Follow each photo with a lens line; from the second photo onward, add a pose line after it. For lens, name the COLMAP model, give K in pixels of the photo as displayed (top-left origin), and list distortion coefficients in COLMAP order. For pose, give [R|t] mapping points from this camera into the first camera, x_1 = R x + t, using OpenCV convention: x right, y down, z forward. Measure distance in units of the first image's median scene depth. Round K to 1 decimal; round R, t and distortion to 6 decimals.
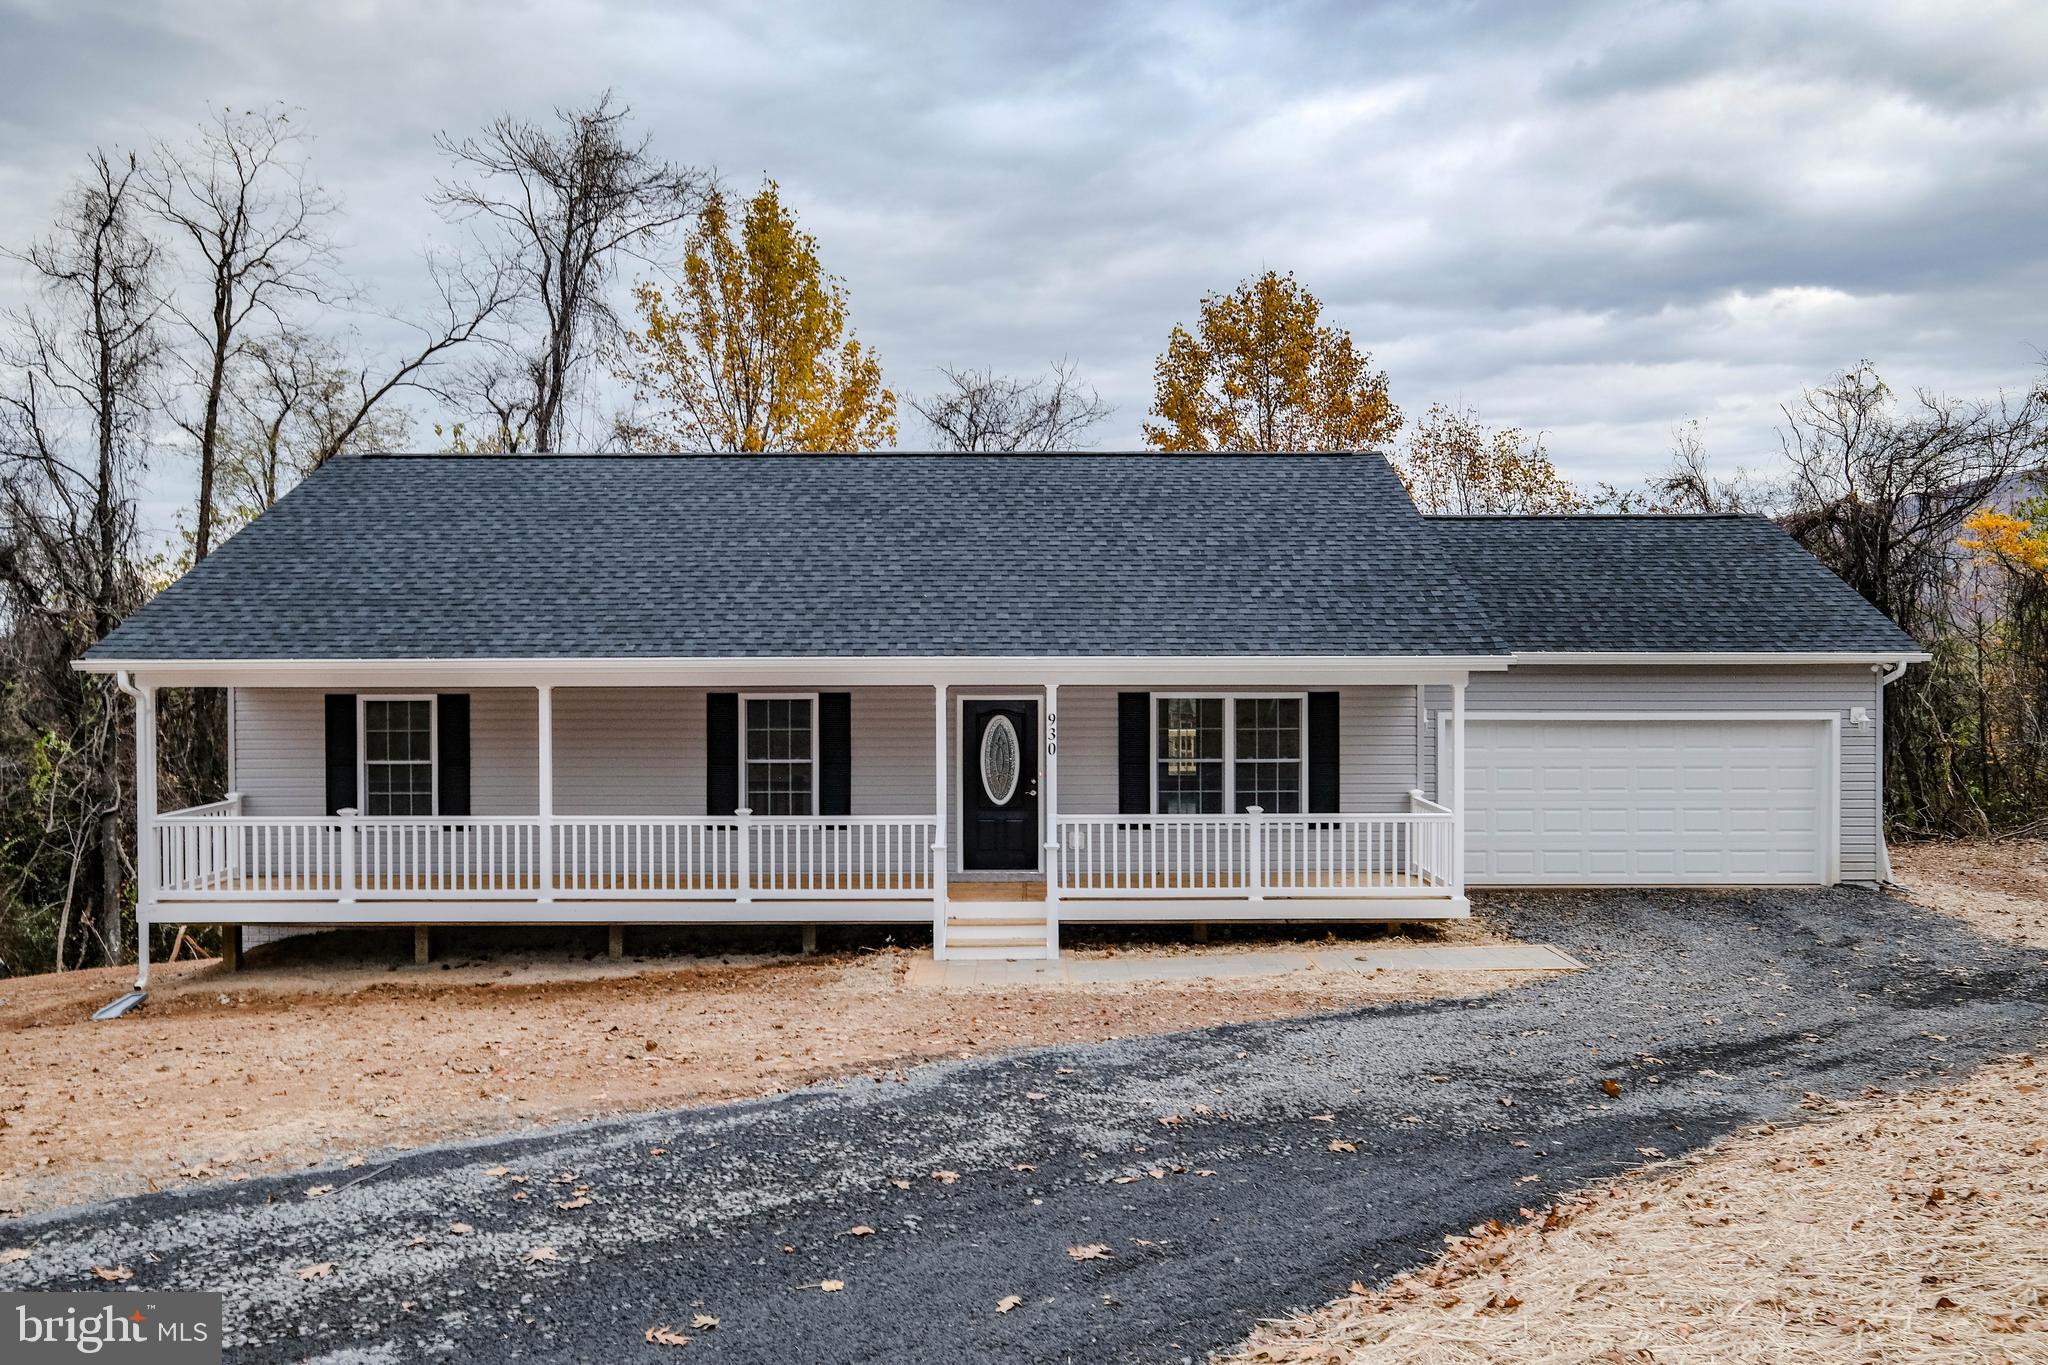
lens RADIAL K [[1520.4, 0, 1029.5], [0, 1520.4, 680.0], [0, 0, 1]] dist [-0.036312, 0.000508]
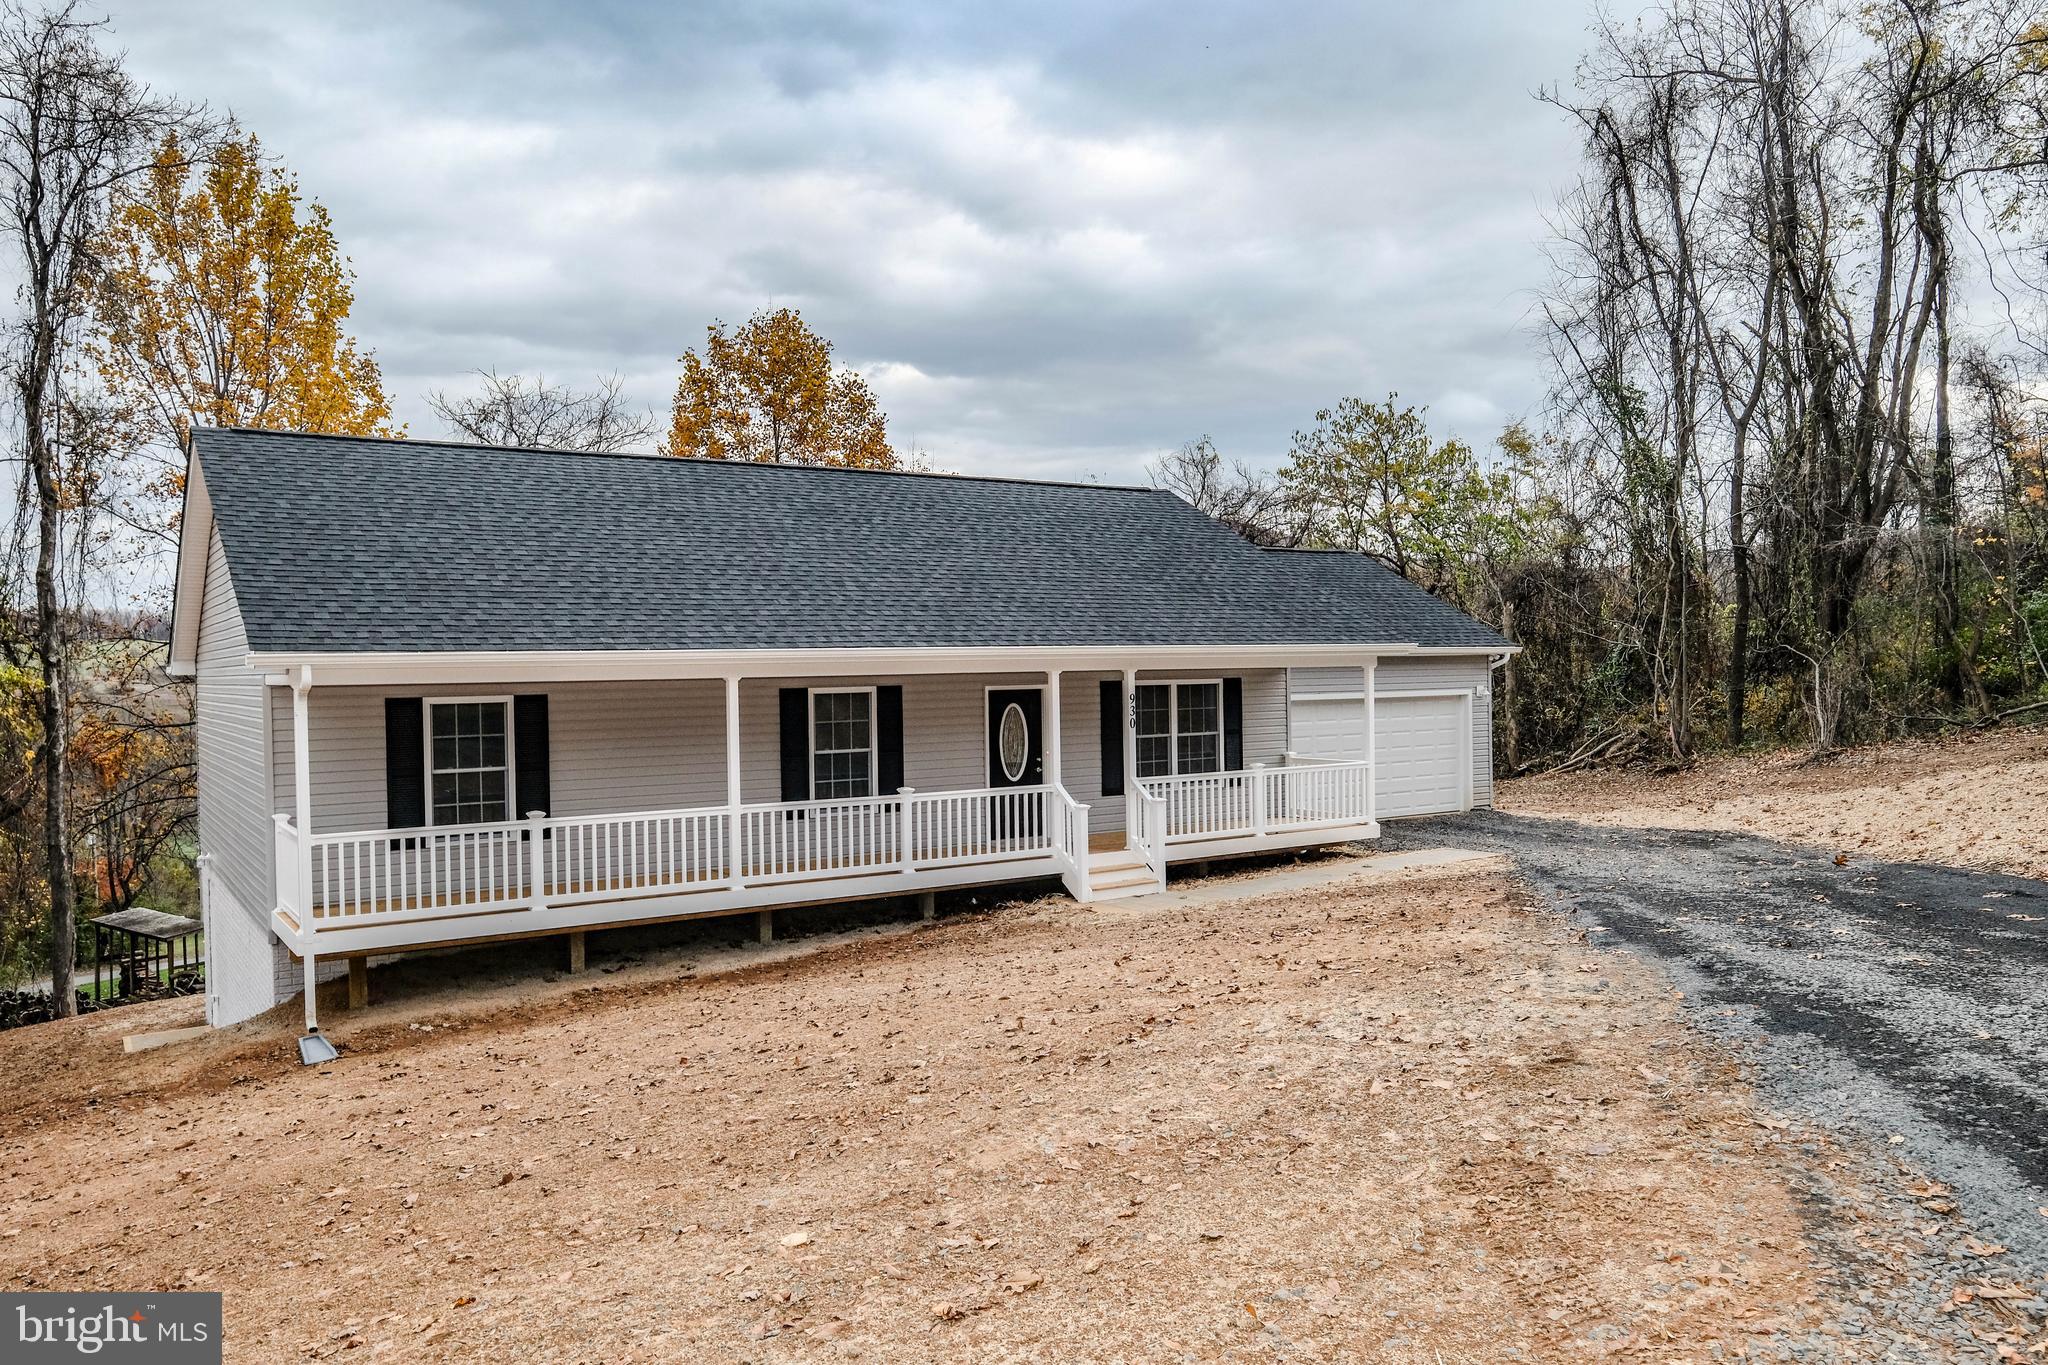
lens RADIAL K [[1396.3, 0, 1013.8], [0, 1396.3, 716.2], [0, 0, 1]] dist [-0.022784, -0.002259]
pose [[0.840904, -0.025611, 0.540577, -0.564521], [0.016644, 0.999631, 0.021468, 0.012393], [-0.540928, -0.009055, 0.841020, 0.108791]]
